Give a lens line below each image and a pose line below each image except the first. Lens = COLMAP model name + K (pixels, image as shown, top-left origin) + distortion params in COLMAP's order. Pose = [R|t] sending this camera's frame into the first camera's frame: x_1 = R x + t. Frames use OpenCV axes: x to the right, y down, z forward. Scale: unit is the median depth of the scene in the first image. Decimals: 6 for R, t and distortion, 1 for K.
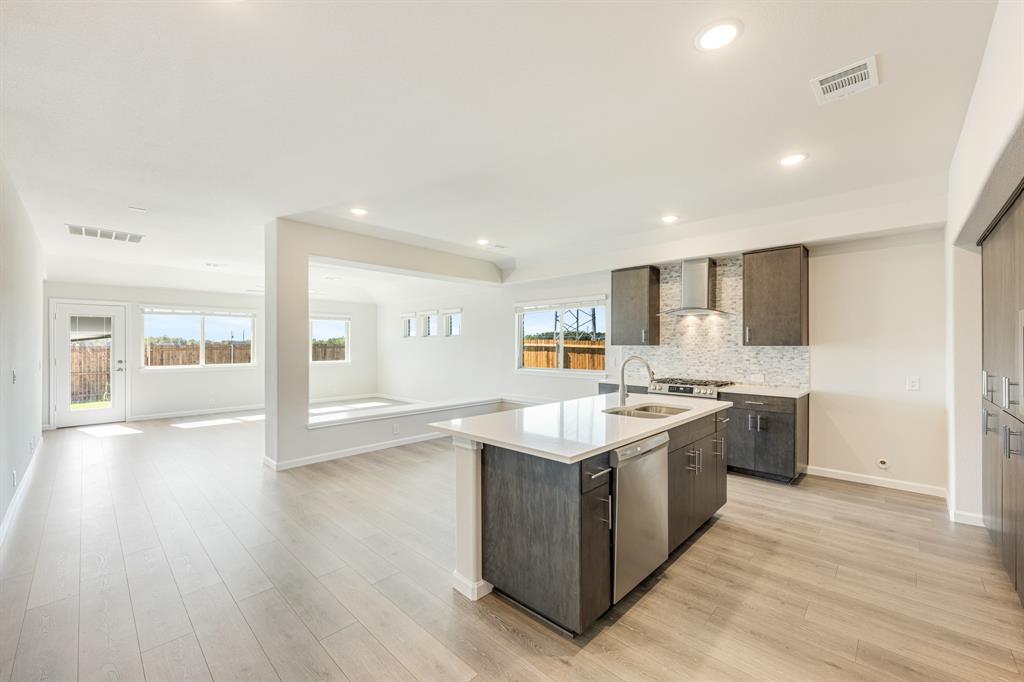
lens RADIAL K [[417.3, 0, 513.5], [0, 417.3, 340.8], [0, 0, 1]] dist [-0.000031, 0.000691]
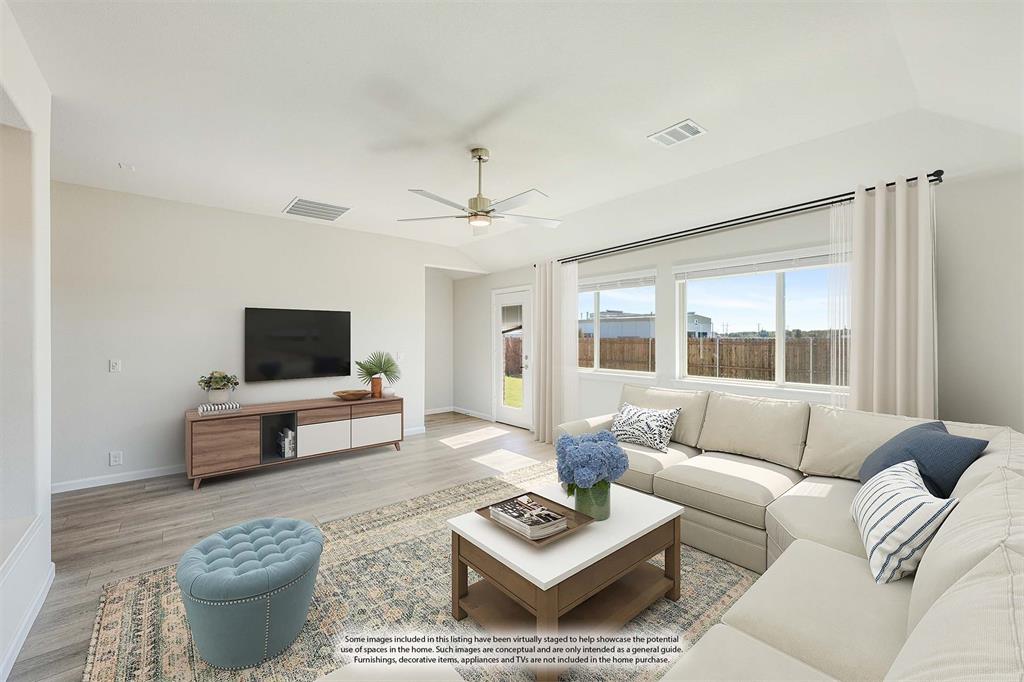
lens RADIAL K [[438.3, 0, 510.4], [0, 438.3, 338.4], [0, 0, 1]] dist [-0.006203, -0.000727]
pose [[-0.132564, 0.004095, -0.991166, -0.099915], [0.006892, 0.999971, 0.003209, 0.010752], [0.991151, -0.006405, -0.132588, 1.282012]]
